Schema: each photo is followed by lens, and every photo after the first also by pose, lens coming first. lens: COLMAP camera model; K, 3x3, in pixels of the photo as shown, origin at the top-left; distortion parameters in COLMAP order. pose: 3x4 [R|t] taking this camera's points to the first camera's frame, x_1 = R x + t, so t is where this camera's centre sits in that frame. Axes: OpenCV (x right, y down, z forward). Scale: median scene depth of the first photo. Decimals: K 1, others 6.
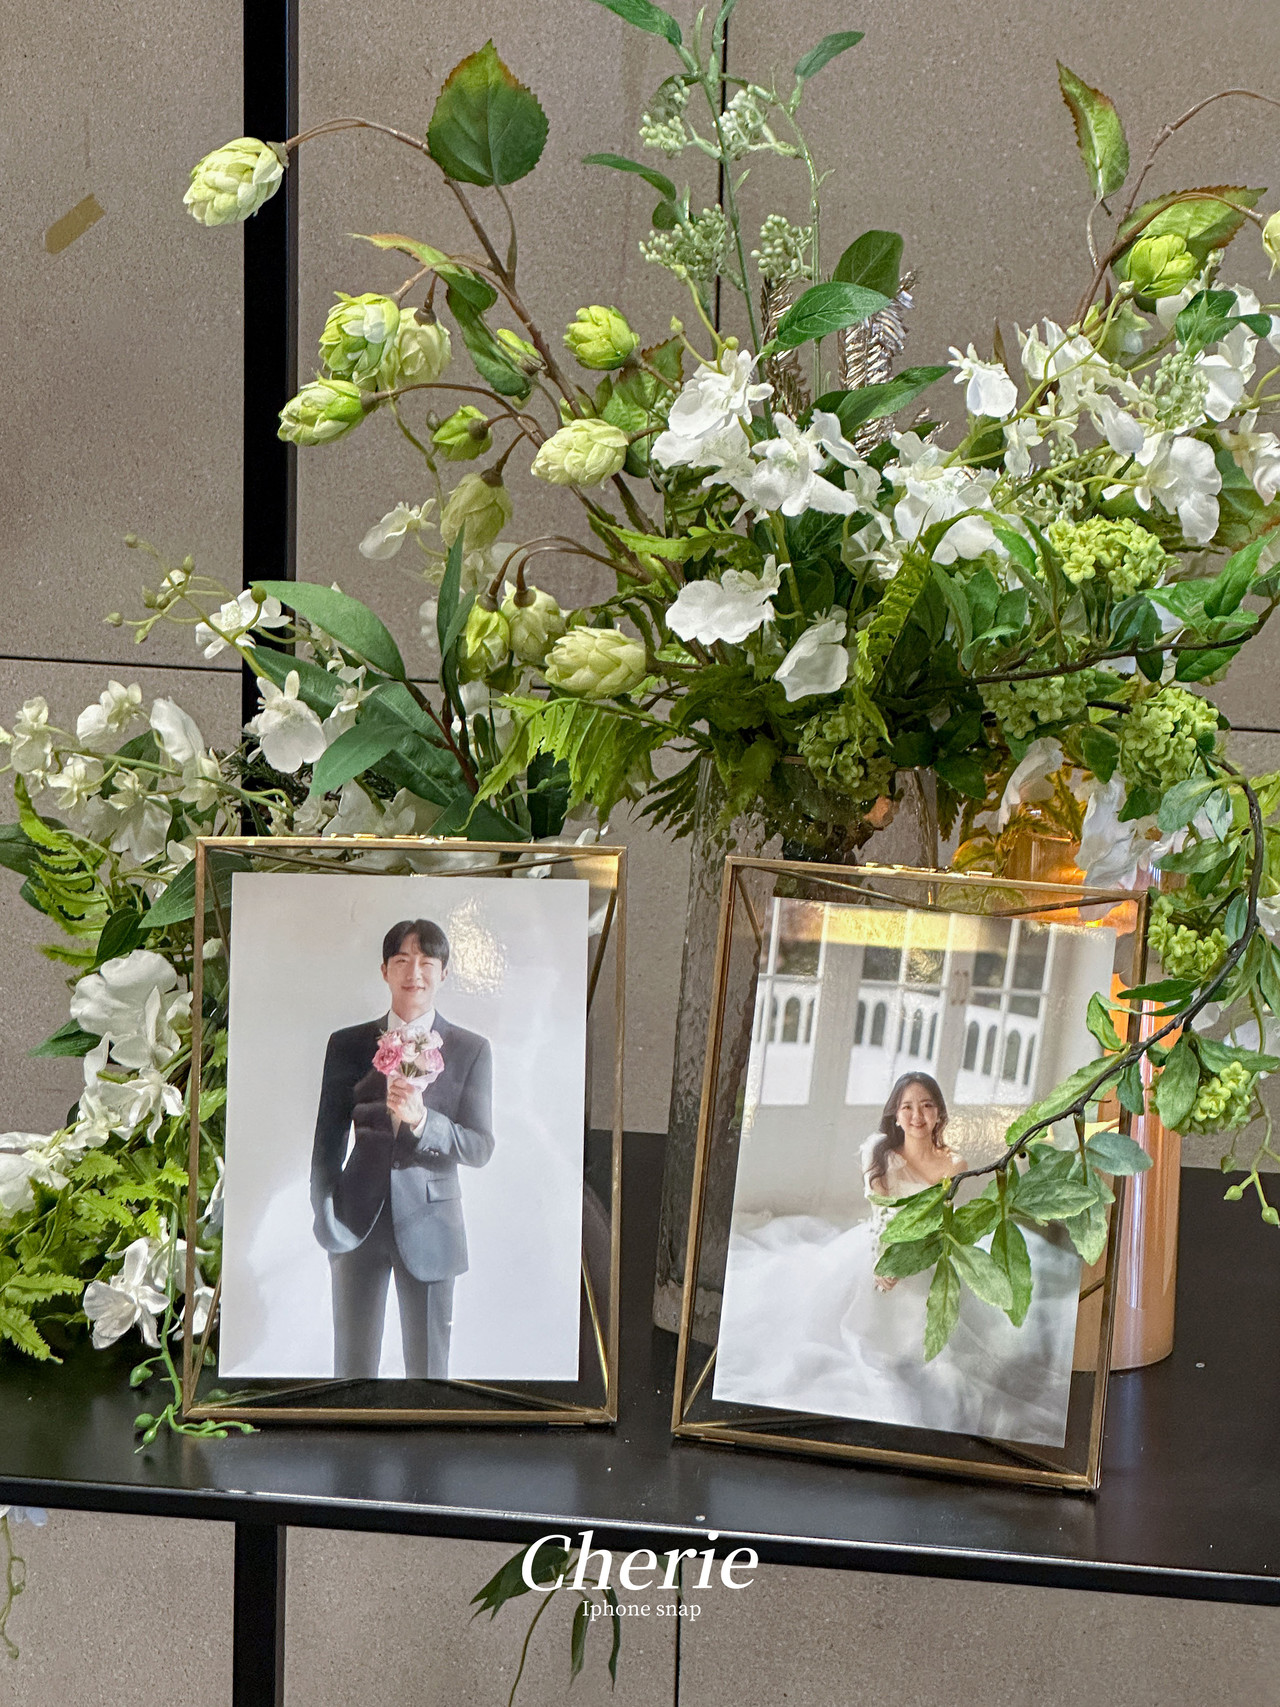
lens RADIAL K [[4044.9, 0, 669.7], [0, 4044.9, 851.6], [0, 0, 1]] dist [-0.022896, 0.473036]
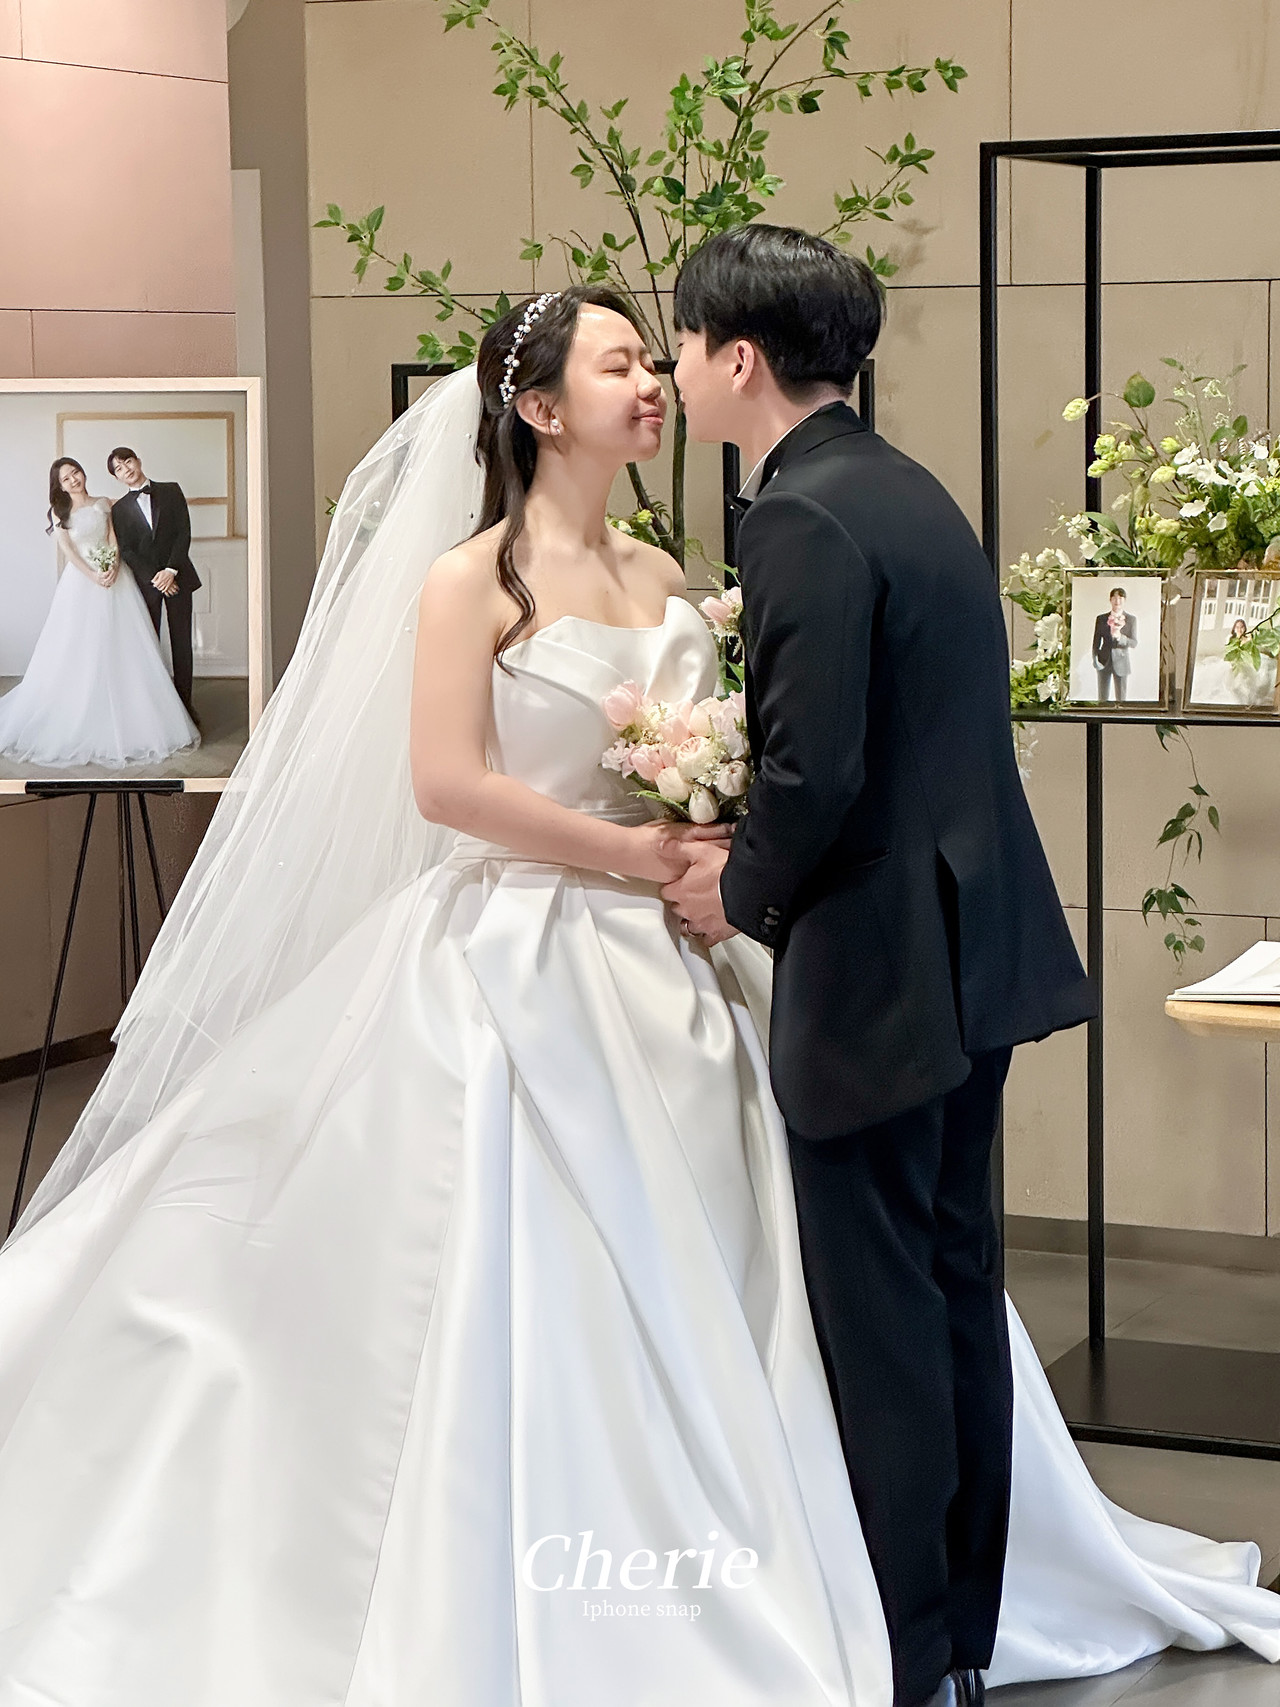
lens RADIAL K [[4044.9, 0, 669.7], [0, 4044.9, 851.6], [0, 0, 1]] dist [-0.022896, 0.473036]
pose [[0.969224, -0.011334, -0.245919, 0.490964], [-0.006918, 0.997291, -0.073229, 0.575588], [0.246083, 0.072677, 0.966520, -2.978951]]
